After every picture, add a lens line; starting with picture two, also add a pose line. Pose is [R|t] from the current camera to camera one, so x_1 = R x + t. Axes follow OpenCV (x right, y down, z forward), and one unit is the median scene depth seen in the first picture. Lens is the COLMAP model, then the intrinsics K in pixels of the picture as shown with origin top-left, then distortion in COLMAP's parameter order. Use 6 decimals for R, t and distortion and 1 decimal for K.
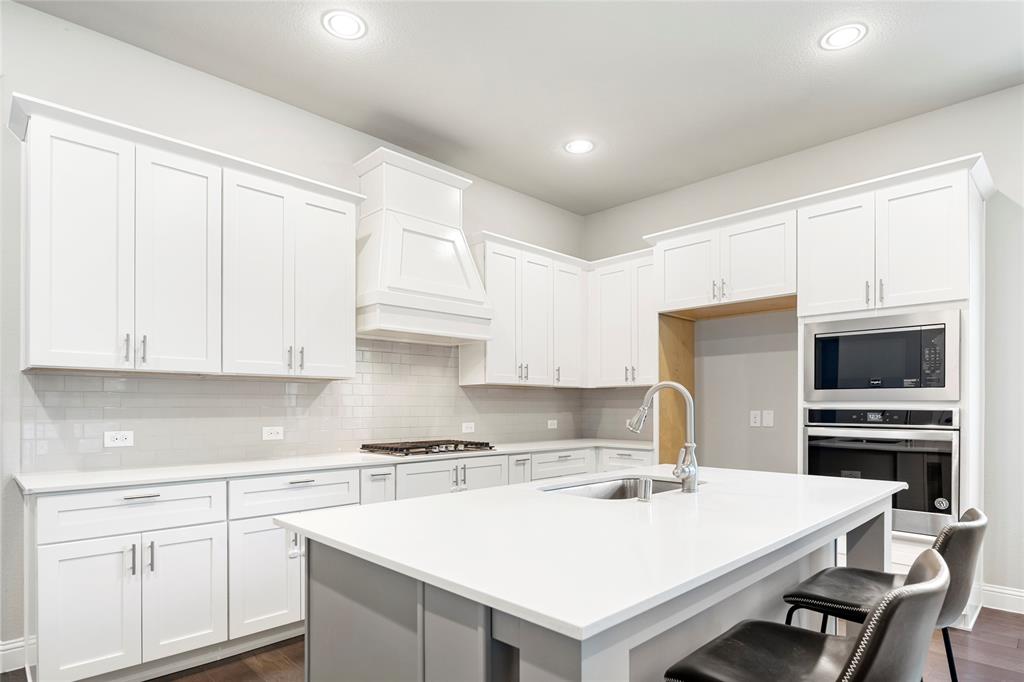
lens RADIAL K [[553.6, 0, 507.0], [0, 553.6, 406.3], [0, 0, 1]] dist [-0.002441, -0.002674]
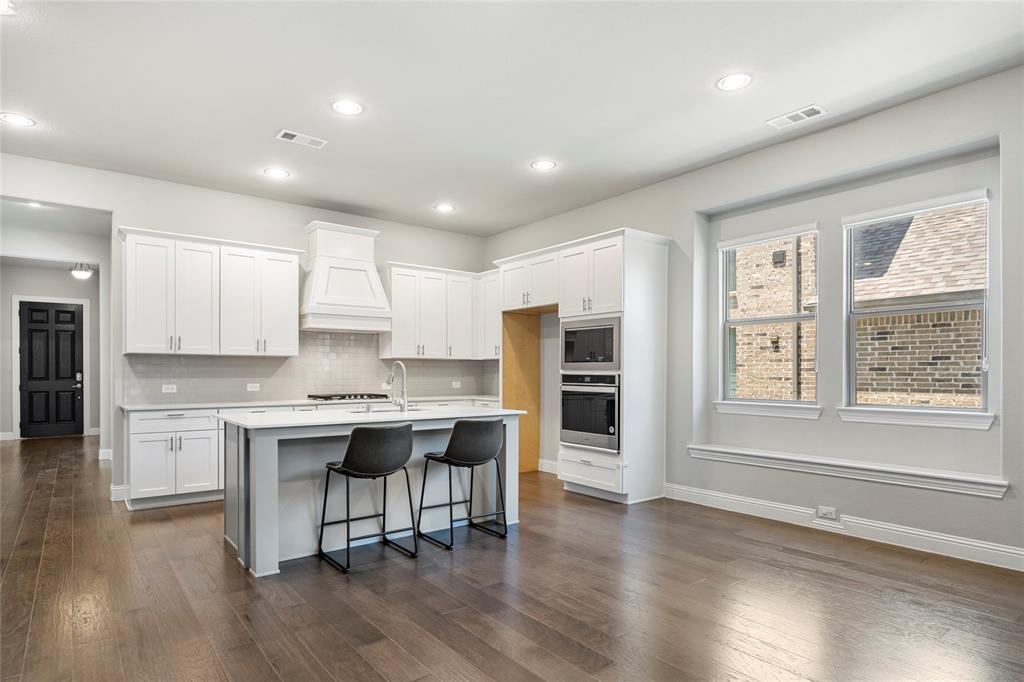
lens RADIAL K [[558.2, 0, 505.3], [0, 558.2, 374.1], [0, 0, 1]] dist [-0.004336, -0.000640]
pose [[0.993312, 0.002833, -0.115430, 0.559730], [-0.002373, 0.999989, 0.004128, -0.002517], [0.115441, -0.003826, 0.993307, -0.648543]]
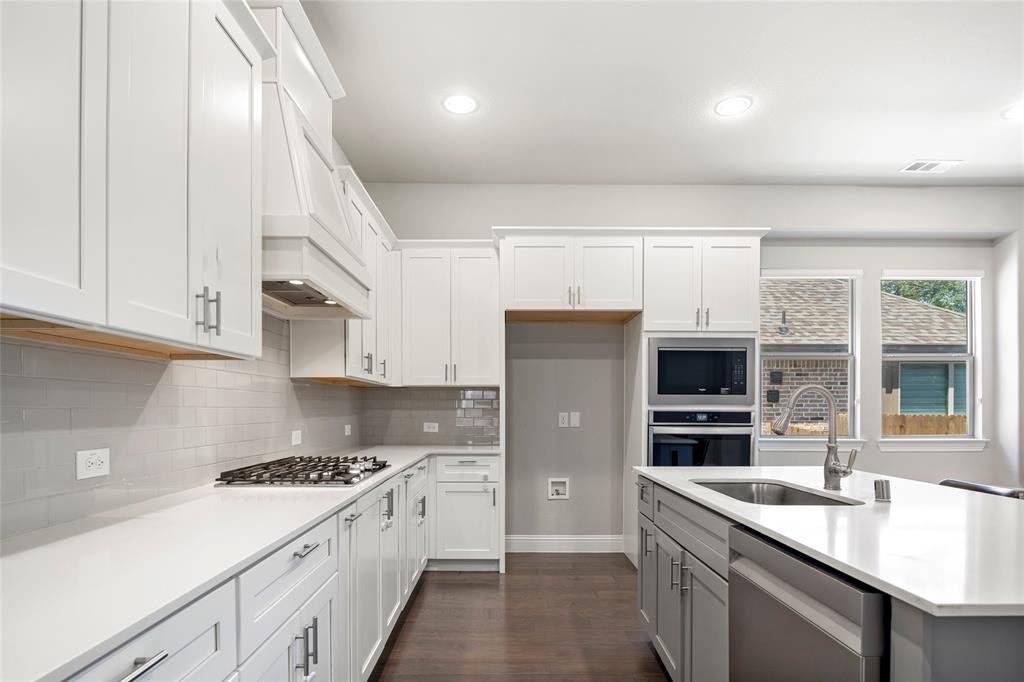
lens RADIAL K [[553.6, 0, 507.0], [0, 553.6, 406.3], [0, 0, 1]] dist [-0.002441, -0.002674]
pose [[0.696908, 0.004828, 0.717144, -0.496250], [-0.002924, 0.999988, -0.003891, 0.000476], [-0.717154, 0.000615, 0.696914, 0.403822]]
